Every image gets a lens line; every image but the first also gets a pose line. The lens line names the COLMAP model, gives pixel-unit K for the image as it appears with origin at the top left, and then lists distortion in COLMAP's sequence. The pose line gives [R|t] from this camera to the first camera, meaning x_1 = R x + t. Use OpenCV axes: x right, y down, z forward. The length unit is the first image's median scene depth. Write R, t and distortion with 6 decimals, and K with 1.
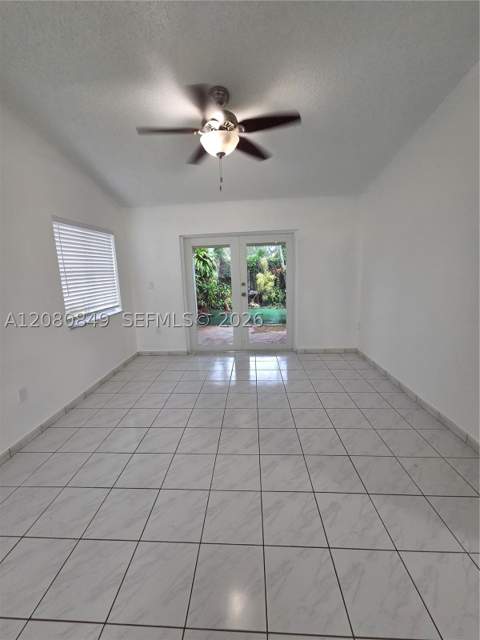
lens RADIAL K [[260.0, 0, 233.3], [0, 260.0, 312.1], [0, 0, 1]] dist [0.002550, -0.000078]
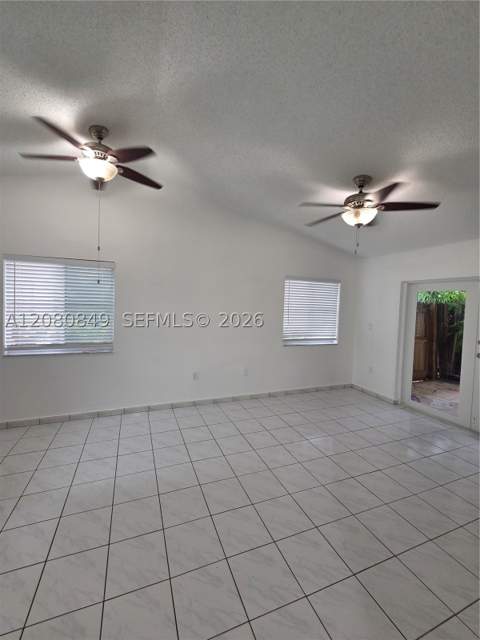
lens RADIAL K [[260.0, 0, 233.3], [0, 260.0, 312.1], [0, 0, 1]] dist [0.002550, -0.000078]
pose [[0.415671, 0.087874, -0.905260, 0.413037], [-0.200738, 0.979641, 0.002920, -0.049684], [0.887086, 0.180507, 0.424848, 0.024921]]
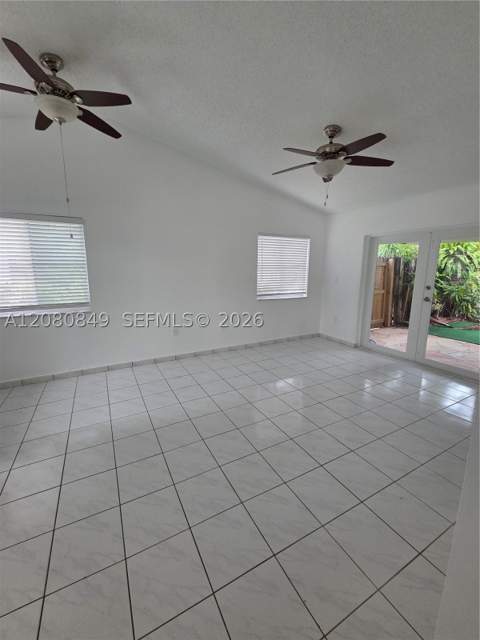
lens RADIAL K [[260.0, 0, 233.3], [0, 260.0, 312.1], [0, 0, 1]] dist [0.002550, -0.000078]
pose [[0.518253, 0.188440, -0.834209, 0.437775], [-0.167680, 0.978880, 0.116949, -0.018831], [0.838628, 0.079271, 0.538905, -0.003932]]
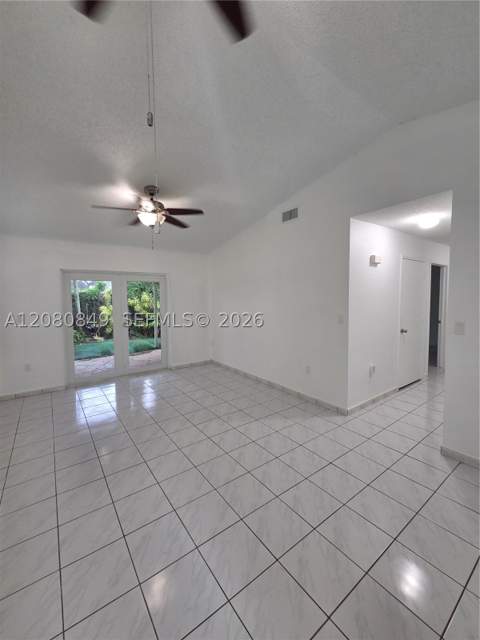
lens RADIAL K [[260.0, 0, 233.3], [0, 260.0, 312.1], [0, 0, 1]] dist [0.002550, -0.000078]
pose [[0.773343, -0.011578, 0.633882, -0.311273], [0.093138, 0.991060, -0.095528, 0.030972], [-0.627109, 0.132915, 0.767508, -0.174352]]
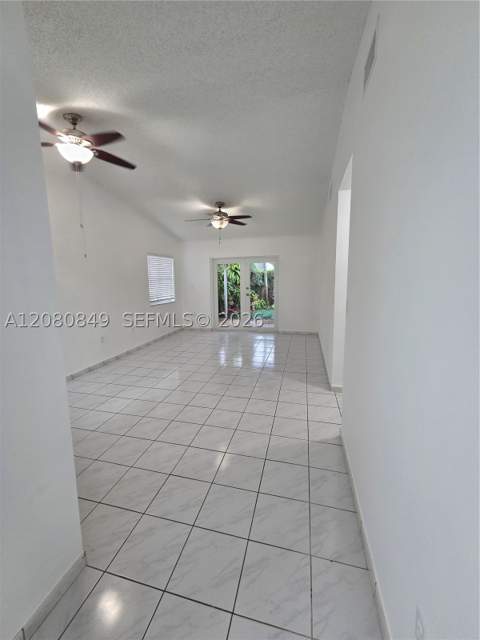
lens RADIAL K [[259.4, 0, 238.6], [0, 259.4, 315.0], [0, 0, 1]] dist [-0.025554, -0.000141]
pose [[0.984354, 0.050489, -0.168813, 0.261489], [-0.053999, 0.998409, -0.016265, 0.085561], [0.167723, 0.025126, 0.985514, -0.577891]]
